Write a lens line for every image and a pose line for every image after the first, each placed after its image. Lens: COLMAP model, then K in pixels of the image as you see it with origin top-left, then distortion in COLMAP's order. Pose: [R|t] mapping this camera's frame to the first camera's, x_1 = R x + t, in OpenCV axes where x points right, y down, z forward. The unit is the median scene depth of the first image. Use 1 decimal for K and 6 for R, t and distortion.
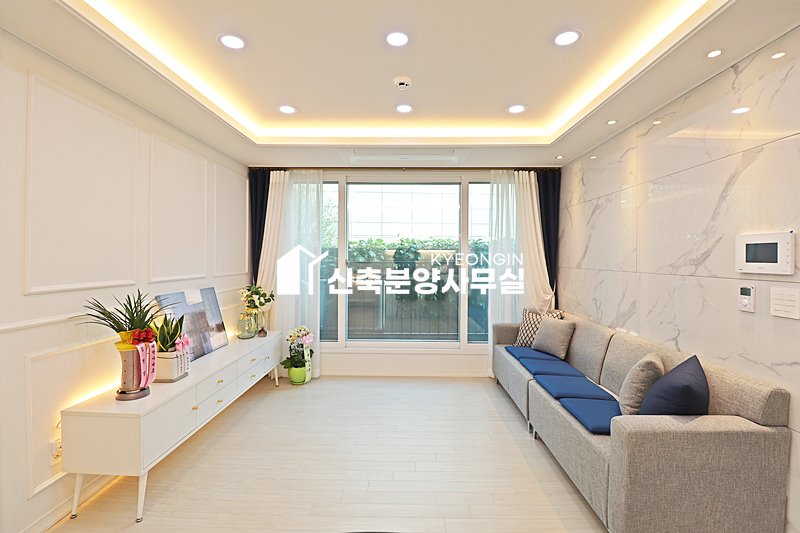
lens RADIAL K [[372.5, 0, 398.3], [0, 372.5, 258.8], [0, 0, 1]] dist [-0.000221, -0.012899]
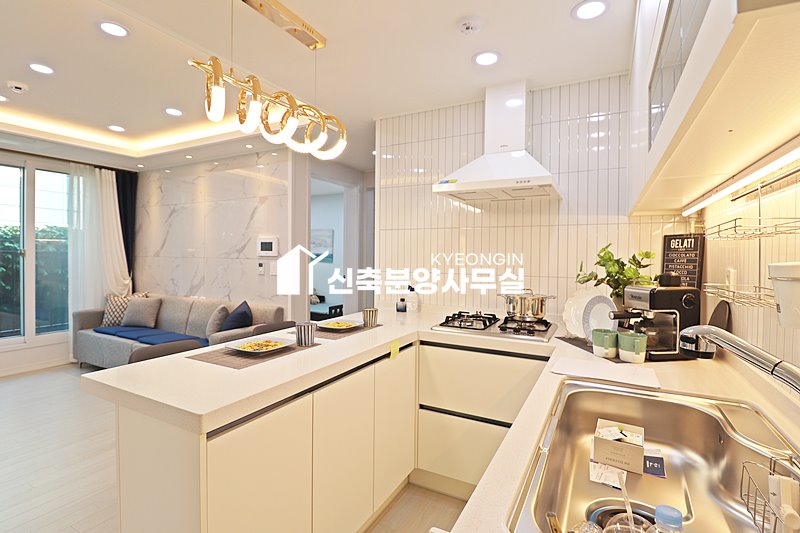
lens RADIAL K [[383.3, 0, 402.5], [0, 383.3, 258.4], [0, 0, 1]] dist [0.000348, -0.014604]
pose [[0.443030, -0.013685, 0.896402, -0.367731], [-0.004818, 0.999833, 0.017645, 0.005469], [-0.896494, -0.012136, 0.442890, -0.386869]]
